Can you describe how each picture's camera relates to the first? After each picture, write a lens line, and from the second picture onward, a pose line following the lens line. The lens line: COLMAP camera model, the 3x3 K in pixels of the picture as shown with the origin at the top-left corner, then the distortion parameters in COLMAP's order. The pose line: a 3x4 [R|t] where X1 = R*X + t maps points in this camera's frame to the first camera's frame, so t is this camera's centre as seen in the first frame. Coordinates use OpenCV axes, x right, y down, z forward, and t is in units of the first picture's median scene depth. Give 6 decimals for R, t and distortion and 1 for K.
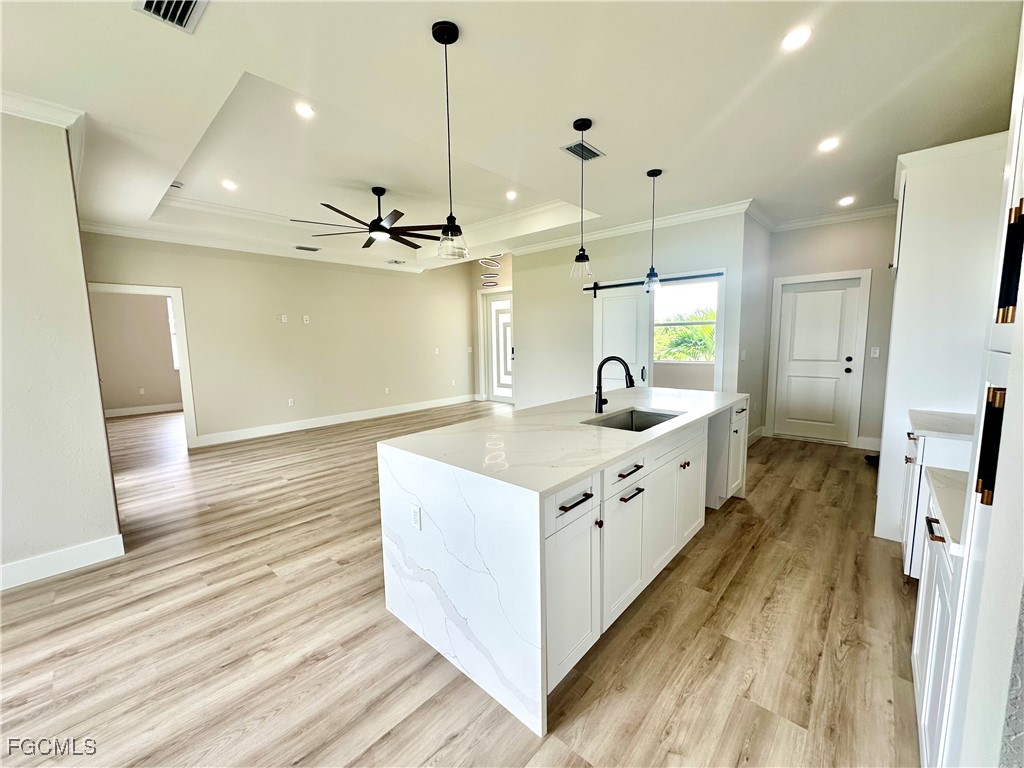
lens RADIAL K [[407.8, 0, 512.1], [0, 407.8, 383.4], [0, 0, 1]] dist [-0.002571, -0.000603]
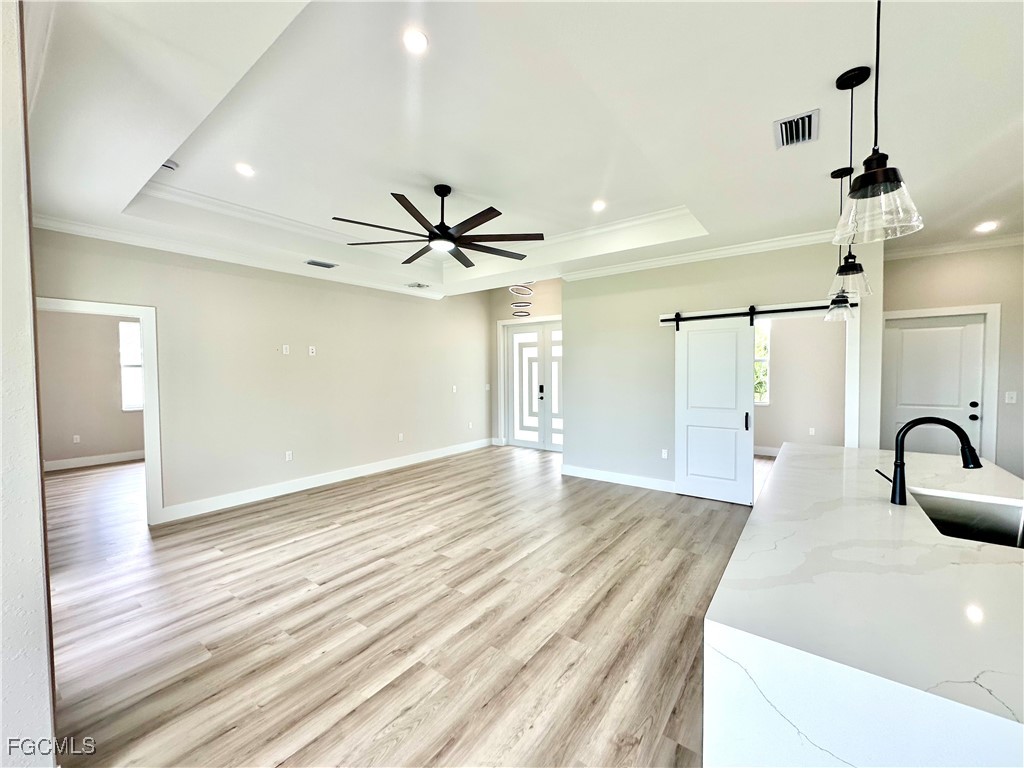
lens RADIAL K [[407.8, 0, 511.5], [0, 407.8, 382.9], [0, 0, 1]] dist [-0.002571, -0.000603]
pose [[0.995592, 0.005968, 0.093604, -0.223178], [0.001698, 0.996663, -0.081604, -0.033009], [-0.093779, 0.081403, 0.992260, 0.201425]]
